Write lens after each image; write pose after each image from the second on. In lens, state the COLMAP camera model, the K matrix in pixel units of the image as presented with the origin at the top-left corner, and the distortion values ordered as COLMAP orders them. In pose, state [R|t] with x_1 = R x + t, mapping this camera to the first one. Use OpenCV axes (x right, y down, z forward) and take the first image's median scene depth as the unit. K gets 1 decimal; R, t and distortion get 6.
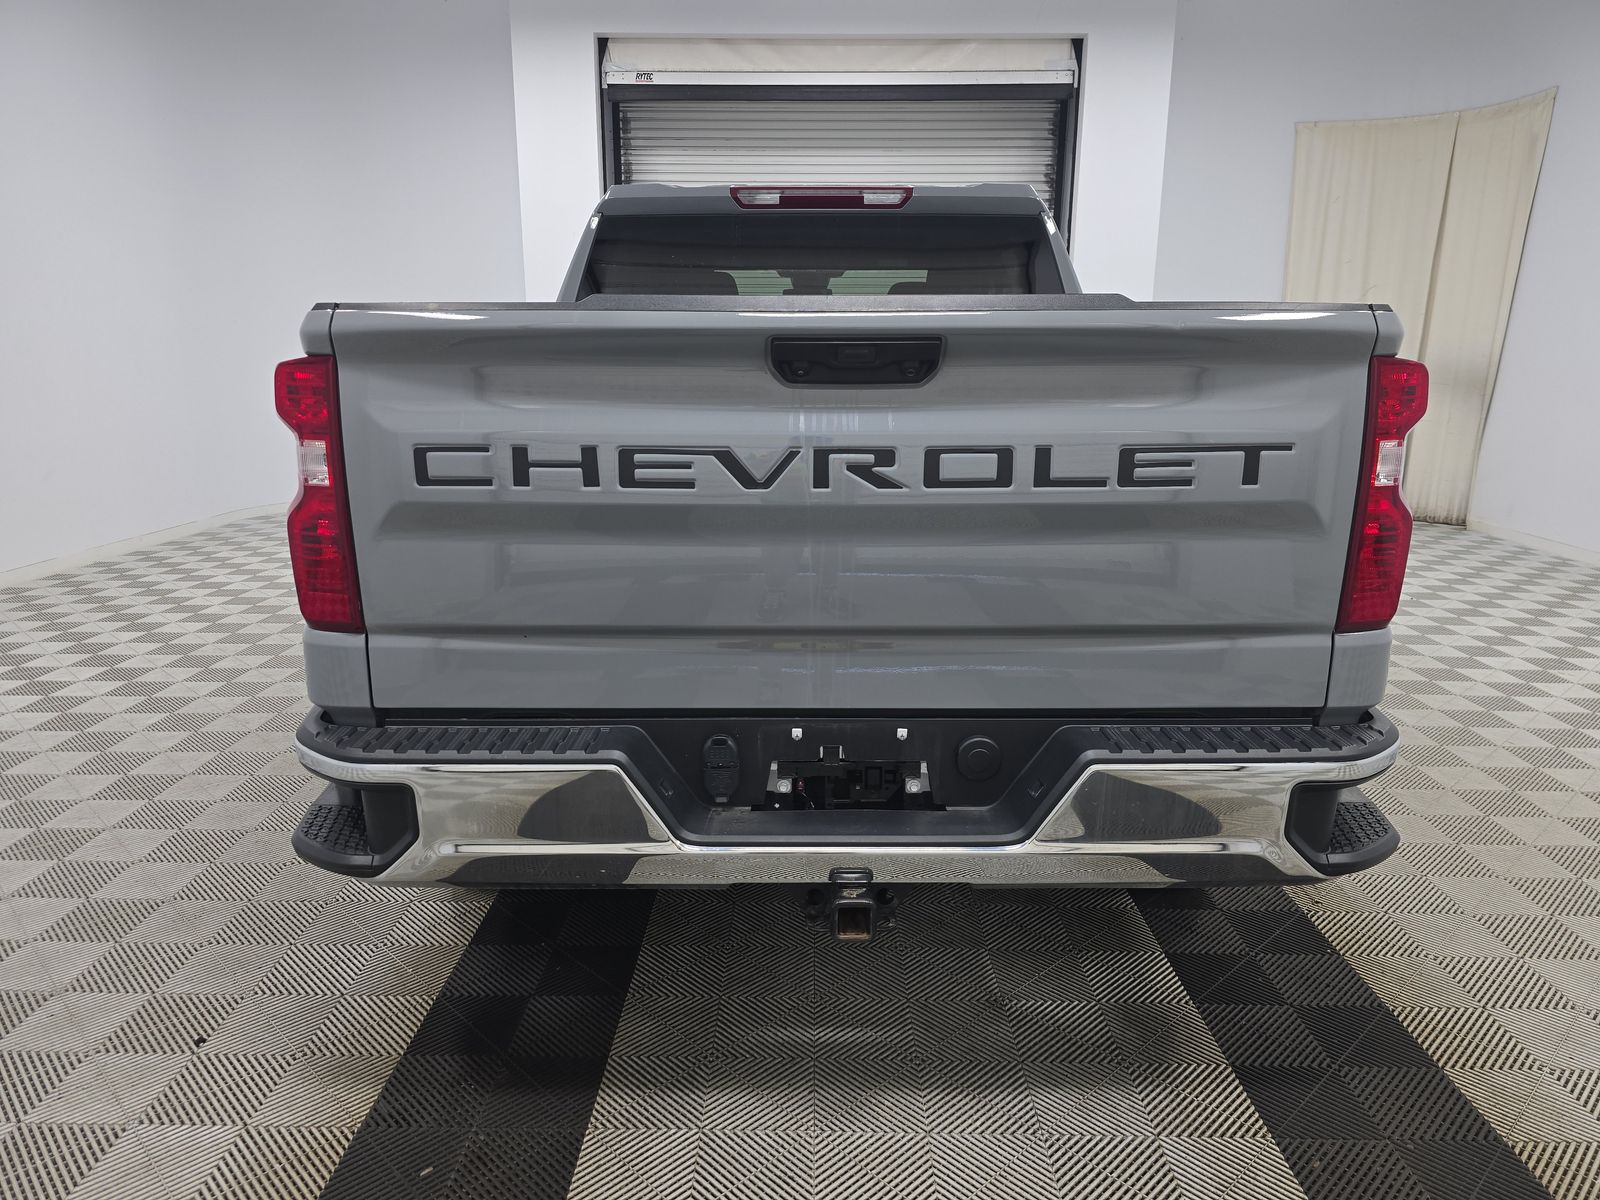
lens RADIAL K [[1079.4, 0, 800.0], [0, 1079.4, 600.0], [0, 0, 1]] dist [0.063278, -0.050376]
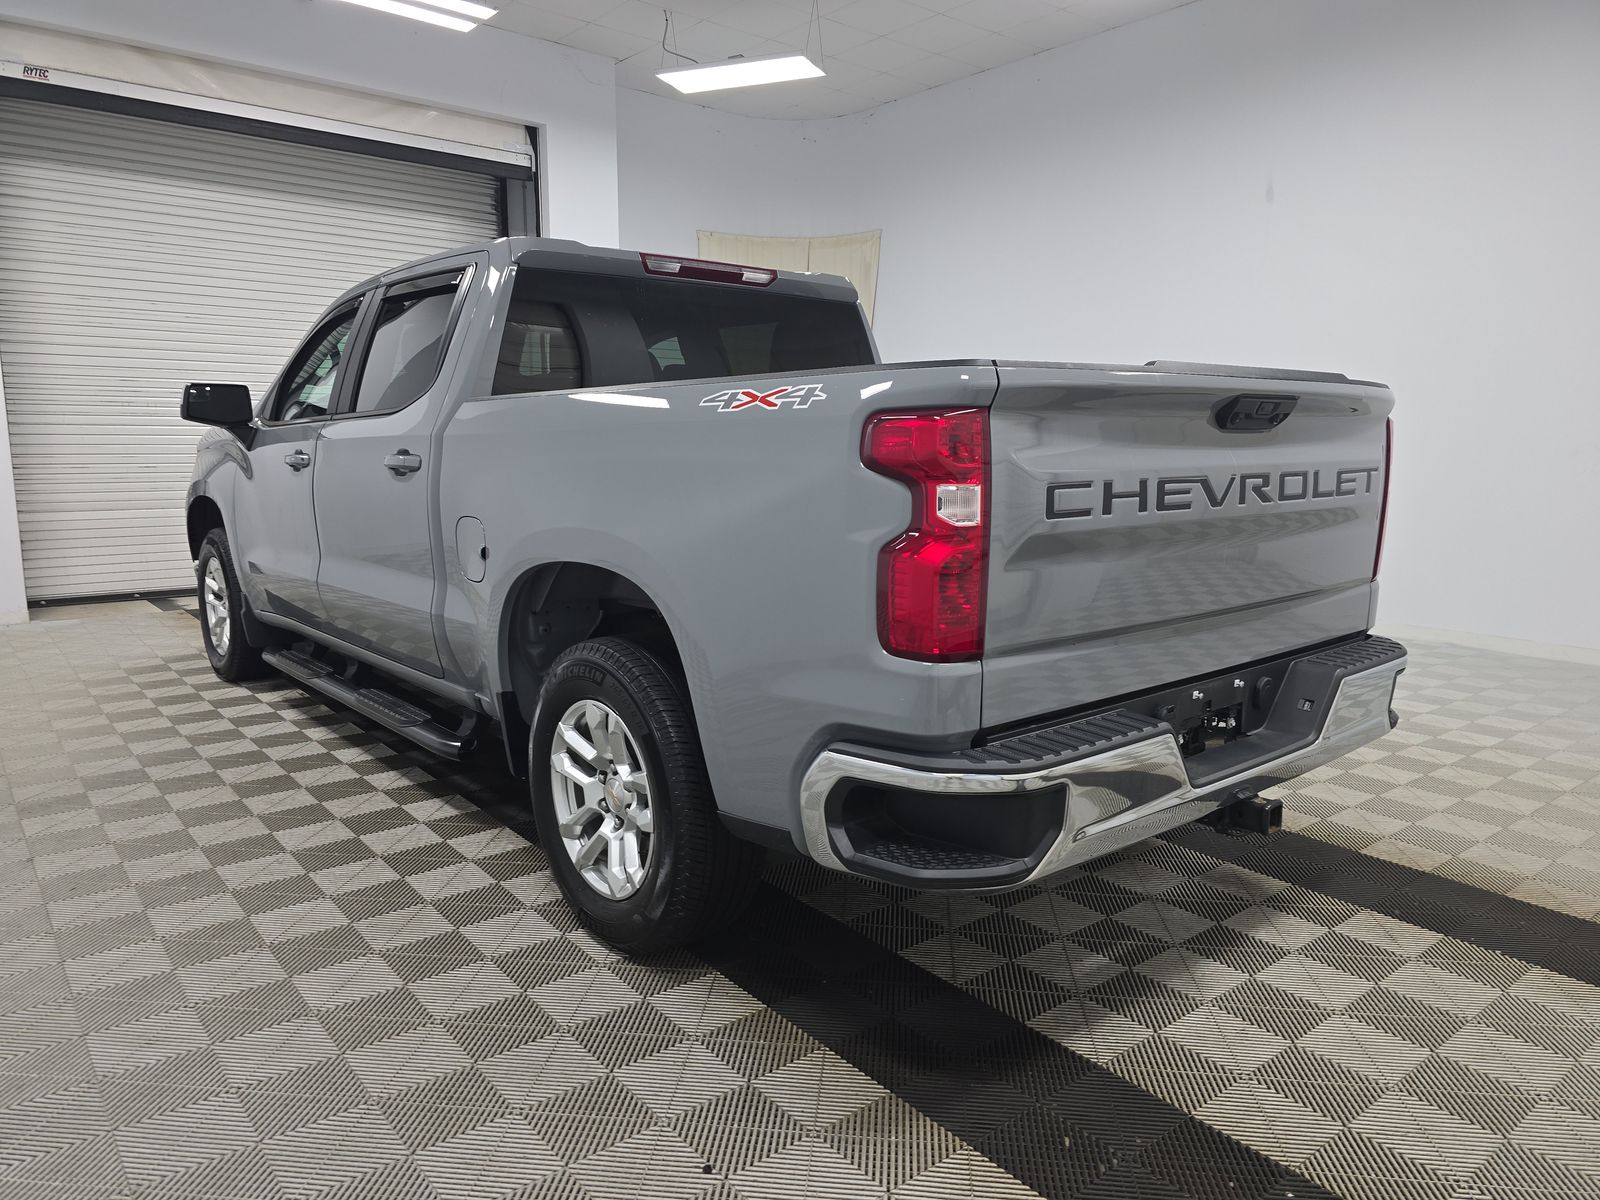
lens RADIAL K [[1079.4, 0, 800.0], [0, 1079.4, 600.0], [0, 0, 1]] dist [0.063278, -0.050376]
pose [[0.767183, -0.097493, 0.633975, -1.264243], [0.135583, 0.990697, -0.011721, -0.041596], [-0.626935, 0.094949, 0.773264, 0.280986]]
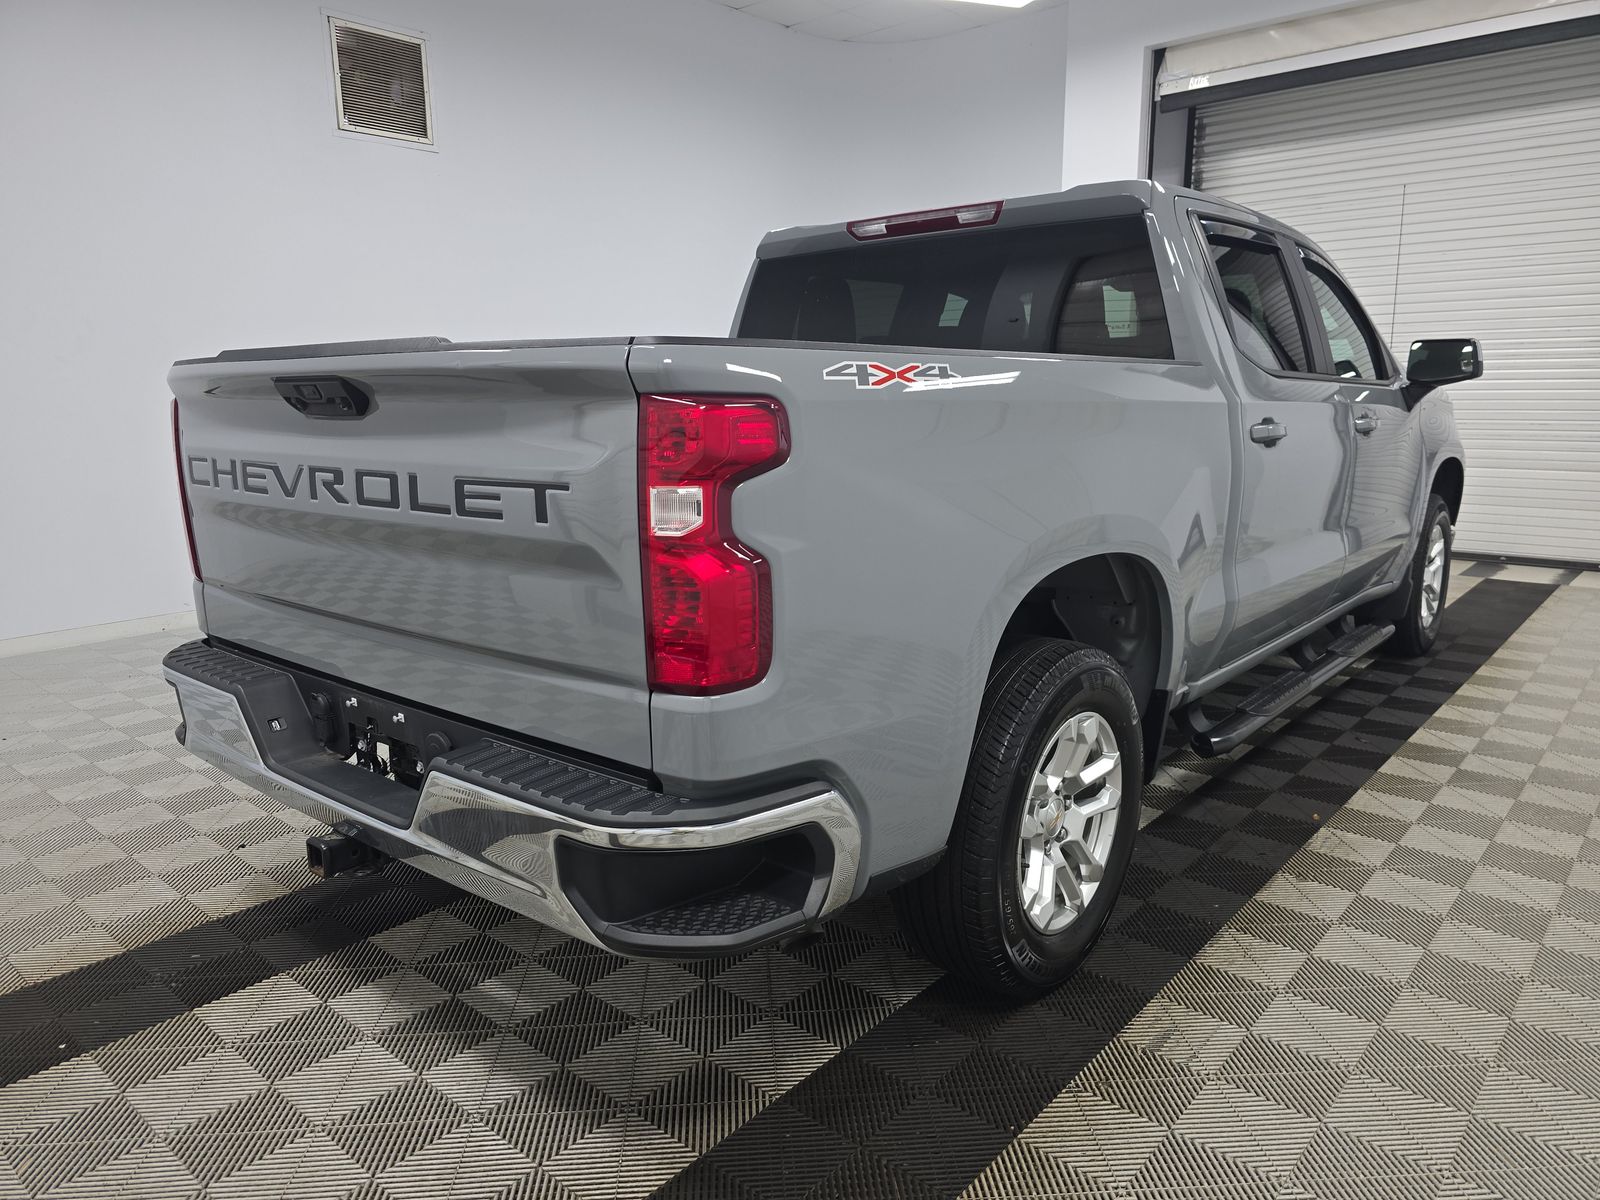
lens RADIAL K [[1079.4, 0, 800.0], [0, 1079.4, 600.0], [0, 0, 1]] dist [0.063278, -0.050376]
pose [[0.762184, 0.114306, -0.637189, 1.206878], [-0.124776, 0.991771, 0.028663, -0.091947], [0.635222, 0.057660, 0.770174, 0.387737]]
